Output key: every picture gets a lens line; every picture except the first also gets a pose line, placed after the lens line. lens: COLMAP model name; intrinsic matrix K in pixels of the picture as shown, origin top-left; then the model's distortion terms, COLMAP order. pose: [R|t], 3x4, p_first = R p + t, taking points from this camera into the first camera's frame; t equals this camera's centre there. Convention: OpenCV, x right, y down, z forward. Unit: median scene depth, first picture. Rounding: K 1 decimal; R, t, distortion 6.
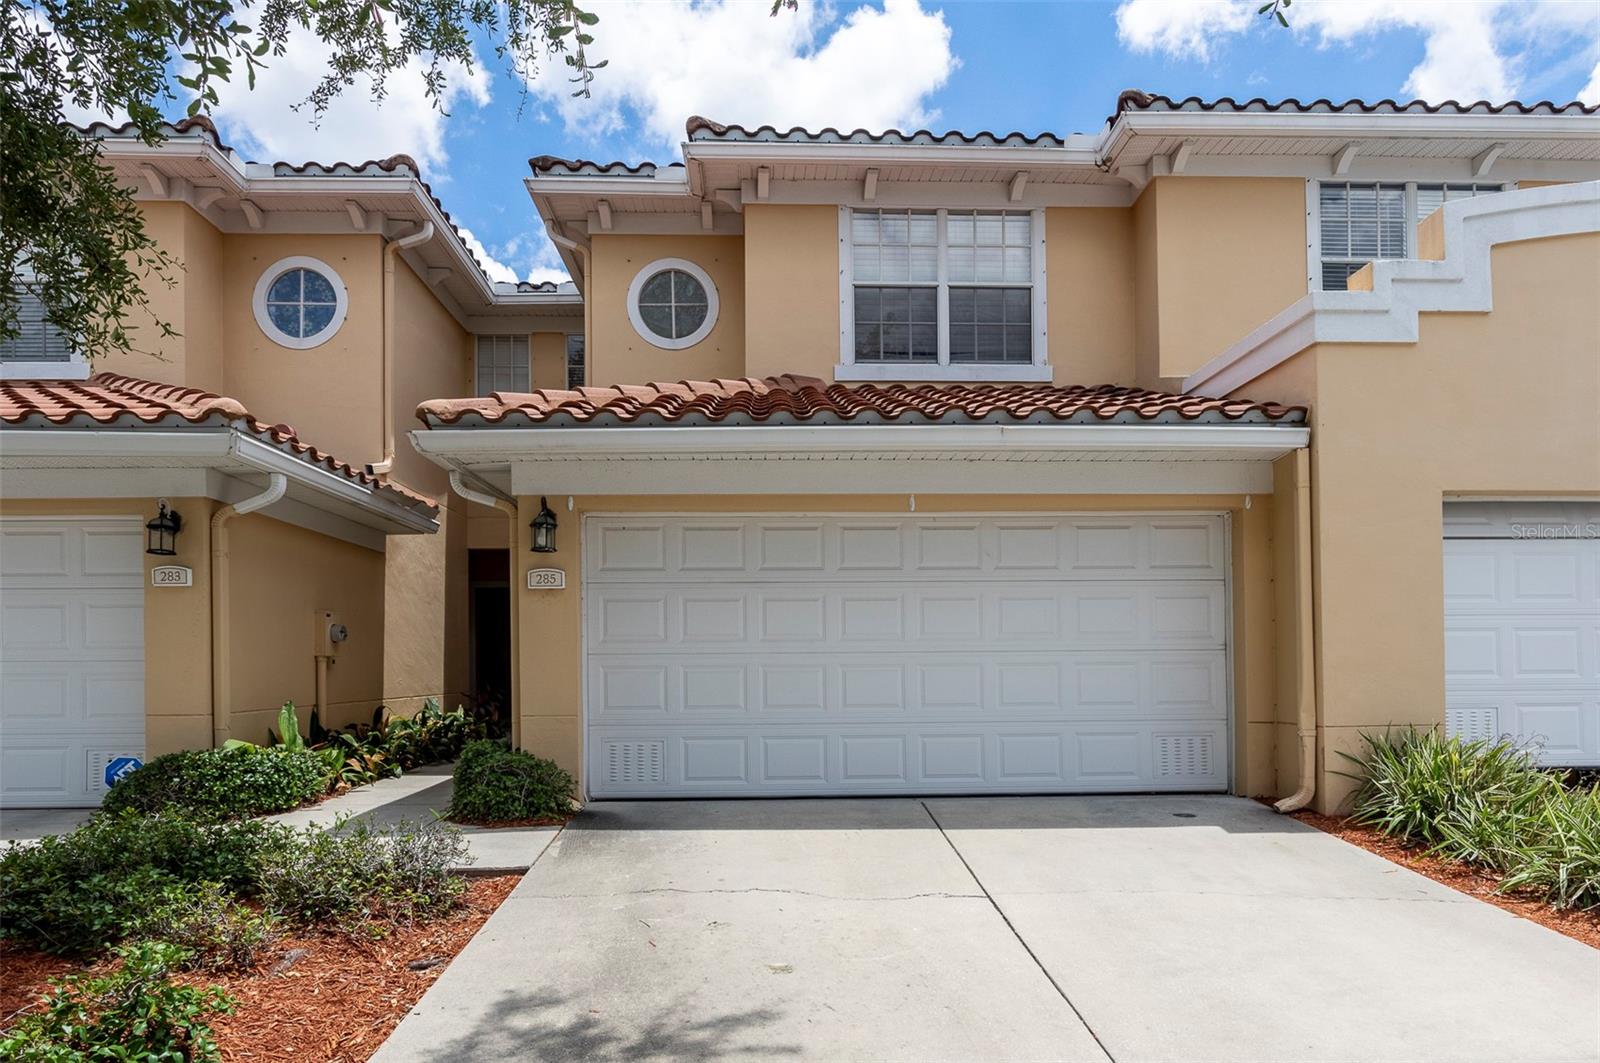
lens RADIAL K [[932.5, 0, 800.6], [0, 932.5, 657.3], [0, 0, 1]] dist [-0.001395, 0.000180]
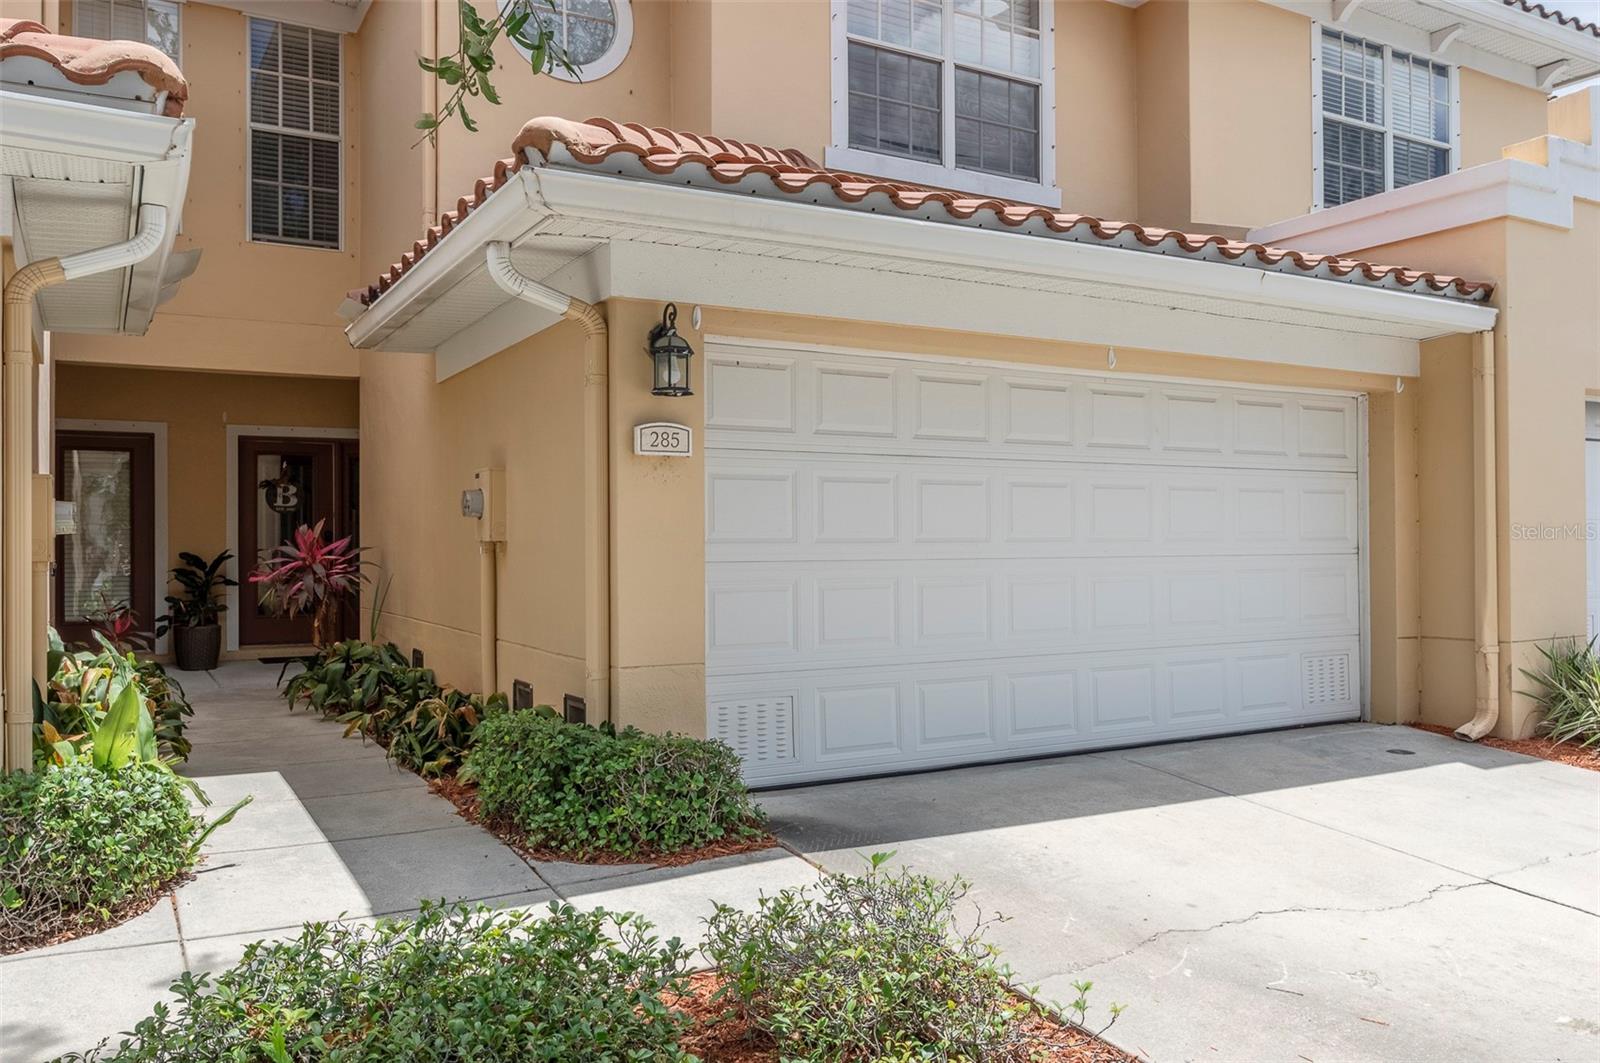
lens RADIAL K [[1222.7, 0, 800.0], [0, 1222.7, 531.5], [0, 0, 1]] dist [0.002191, -0.003653]
pose [[0.884837, 0.007678, 0.465838, -0.543935], [-0.005056, 0.999964, -0.006878, -0.018796], [-0.465874, 0.003731, 0.884843, 0.247375]]
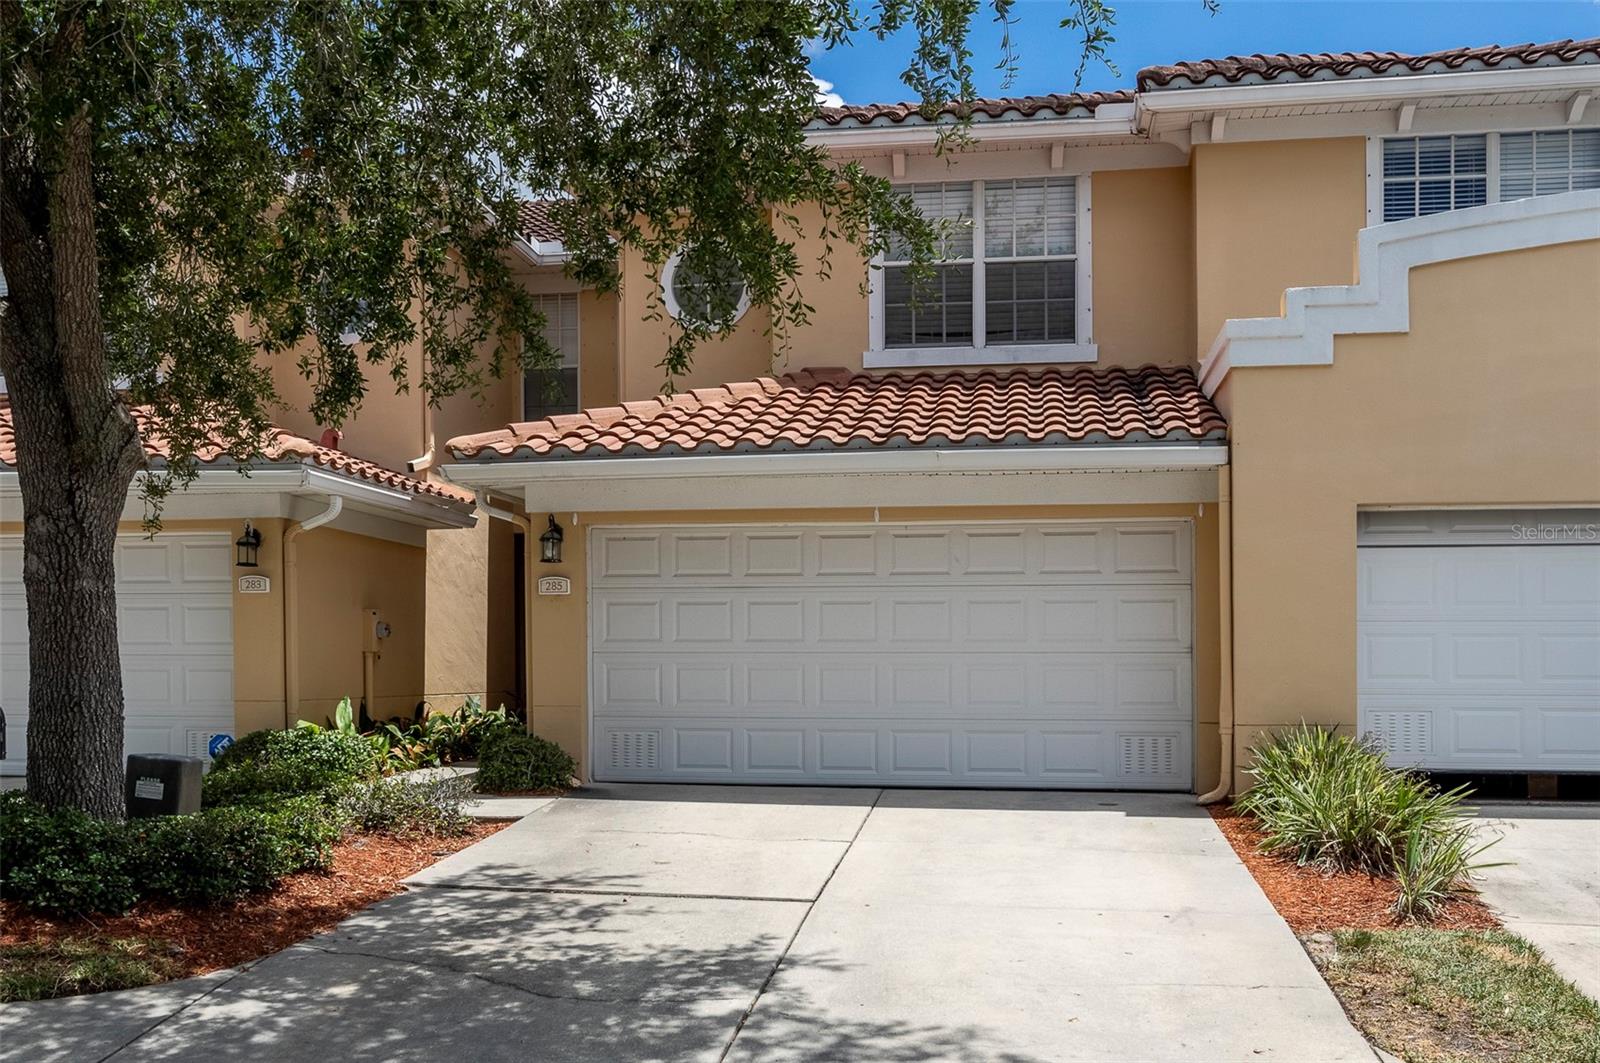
lens RADIAL K [[1538.9, 0, 802.5], [0, 1538.9, 722.9], [0, 0, 1]] dist [0.004903, -0.021902]
pose [[0.982227, 0.016318, -0.186987, 0.366198], [-0.007874, 0.998919, 0.045812, -0.005264], [0.187533, -0.043526, 0.981294, -0.768247]]
